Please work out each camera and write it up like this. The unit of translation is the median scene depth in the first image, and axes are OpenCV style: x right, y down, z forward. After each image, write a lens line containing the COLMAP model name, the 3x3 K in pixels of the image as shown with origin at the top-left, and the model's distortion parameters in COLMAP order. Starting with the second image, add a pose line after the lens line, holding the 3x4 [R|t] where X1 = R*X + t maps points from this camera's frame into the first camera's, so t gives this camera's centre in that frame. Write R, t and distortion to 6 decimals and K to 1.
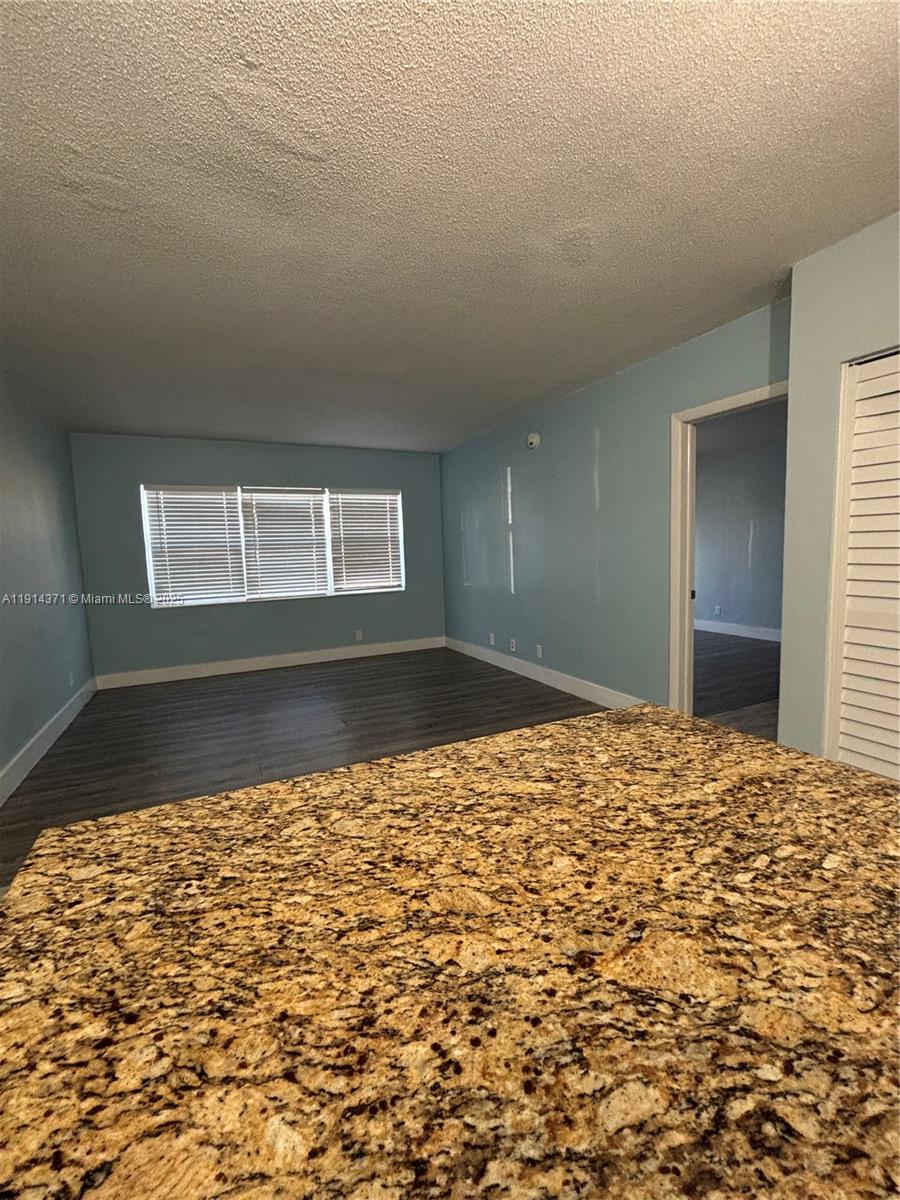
lens RADIAL K [[509.5, 0, 450.4], [0, 509.5, 596.8], [0, 0, 1]] dist [-0.000578, 0.000020]
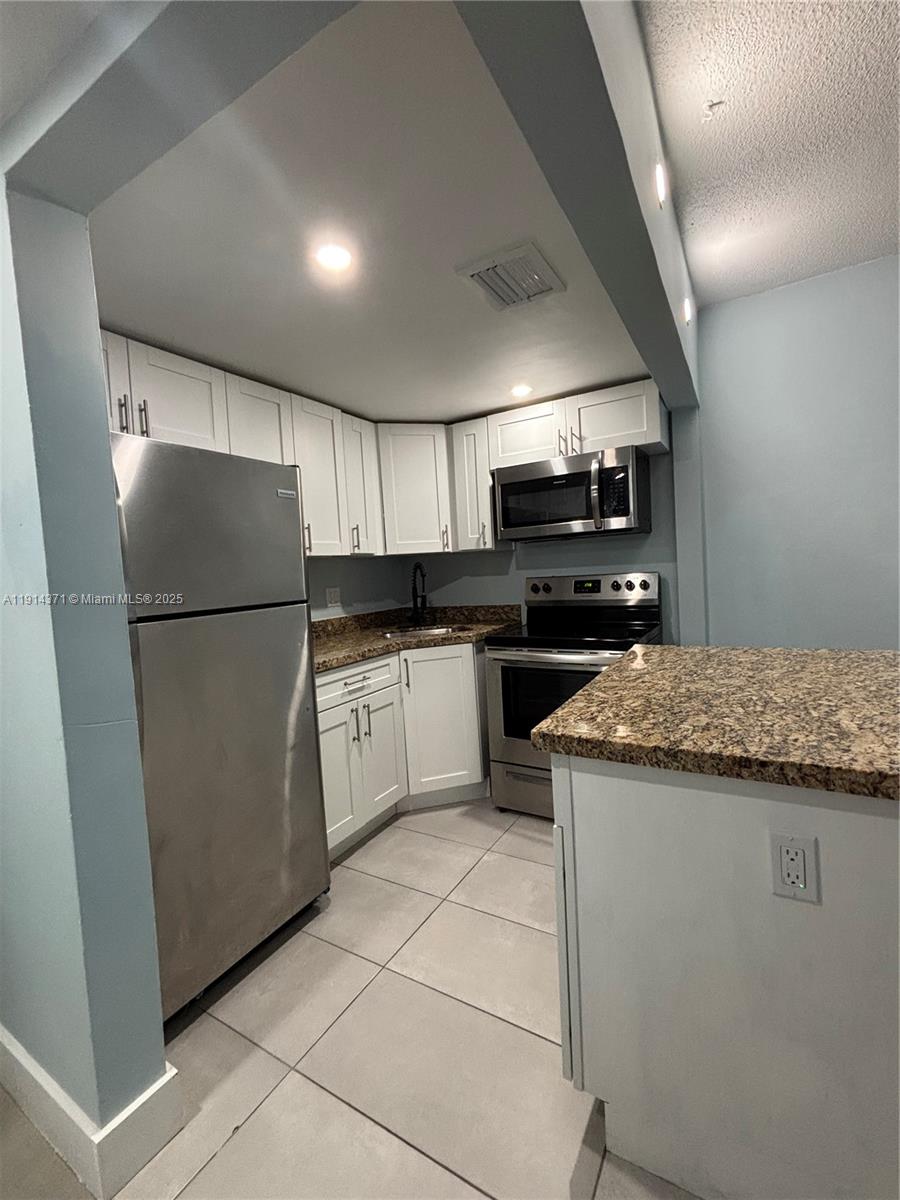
lens RADIAL K [[509.5, 0, 450.4], [0, 509.5, 596.8], [0, 0, 1]] dist [-0.000578, 0.000020]
pose [[-0.827950, 0.108184, -0.550268, 1.852572], [0.030278, 0.988409, 0.148768, -0.153585], [0.559984, 0.106511, -0.821628, 1.335522]]
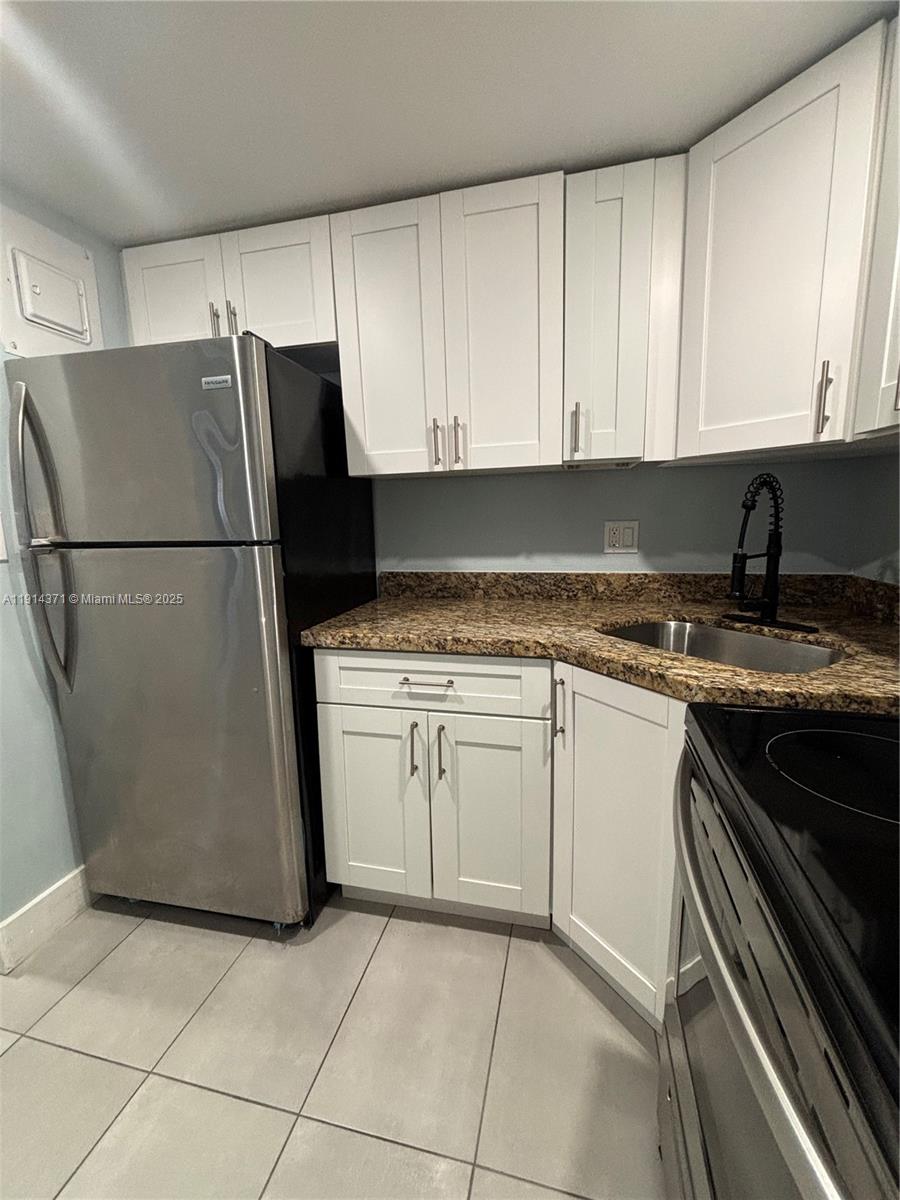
lens RADIAL K [[509.5, 0, 450.4], [0, 509.5, 596.8], [0, 0, 1]] dist [-0.000578, 0.000020]
pose [[-0.772239, -0.058338, 0.632648, -0.279888], [0.106381, 0.969844, 0.219285, 0.064445], [-0.626362, 0.236642, -0.742745, -0.045849]]
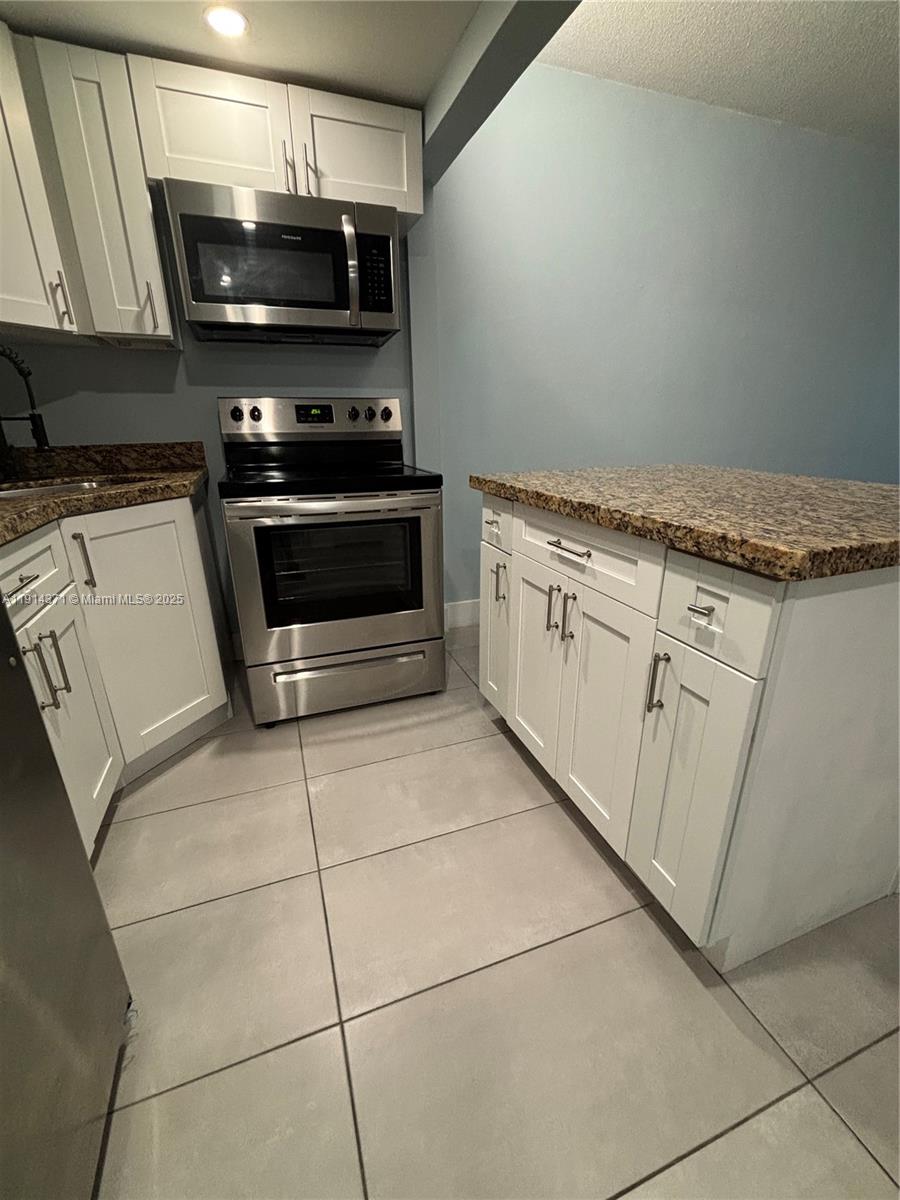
lens RADIAL K [[509.5, 0, 450.4], [0, 509.5, 596.8], [0, 0, 1]] dist [-0.000578, 0.000020]
pose [[-0.091354, 0.356327, -0.929885, 1.853832], [-0.080201, 0.928123, 0.363531, 0.184721], [0.992584, 0.107788, -0.056210, -0.054837]]
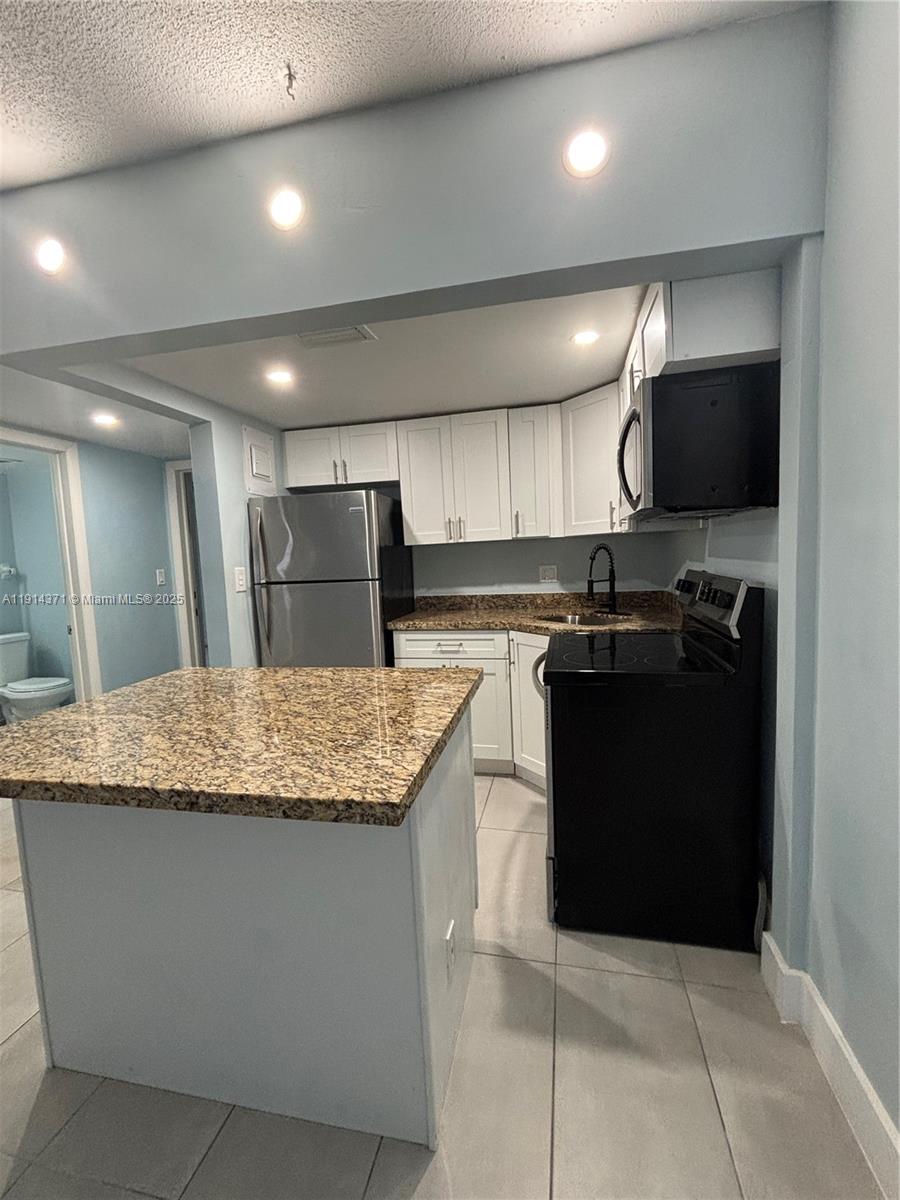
lens RADIAL K [[509.5, 0, 450.4], [0, 509.5, 596.8], [0, 0, 1]] dist [-0.000578, 0.000020]
pose [[-0.784469, 0.009650, 0.620093, -1.334298], [0.124871, 0.981858, 0.142693, -0.120753], [-0.607467, 0.189370, -0.771442, 1.431913]]
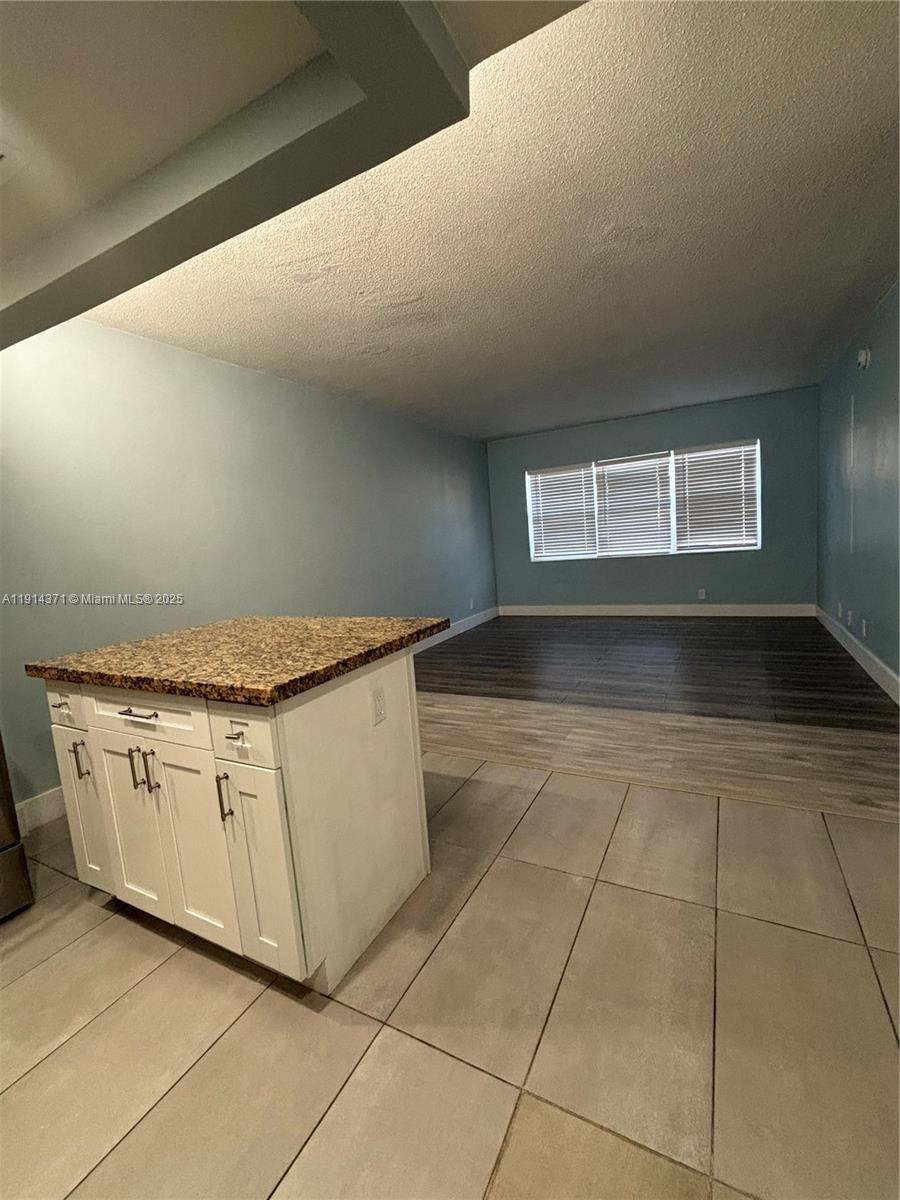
lens RADIAL K [[504.8, 0, 450.0], [0, 504.8, 600.0], [0, 0, 1]] dist [0.000821, 0.000235]
pose [[0.601233, 0.085634, -0.794472, 2.410021], [-0.014101, 0.995223, 0.096601, -0.015581], [0.798950, -0.046877, 0.599568, 0.019078]]
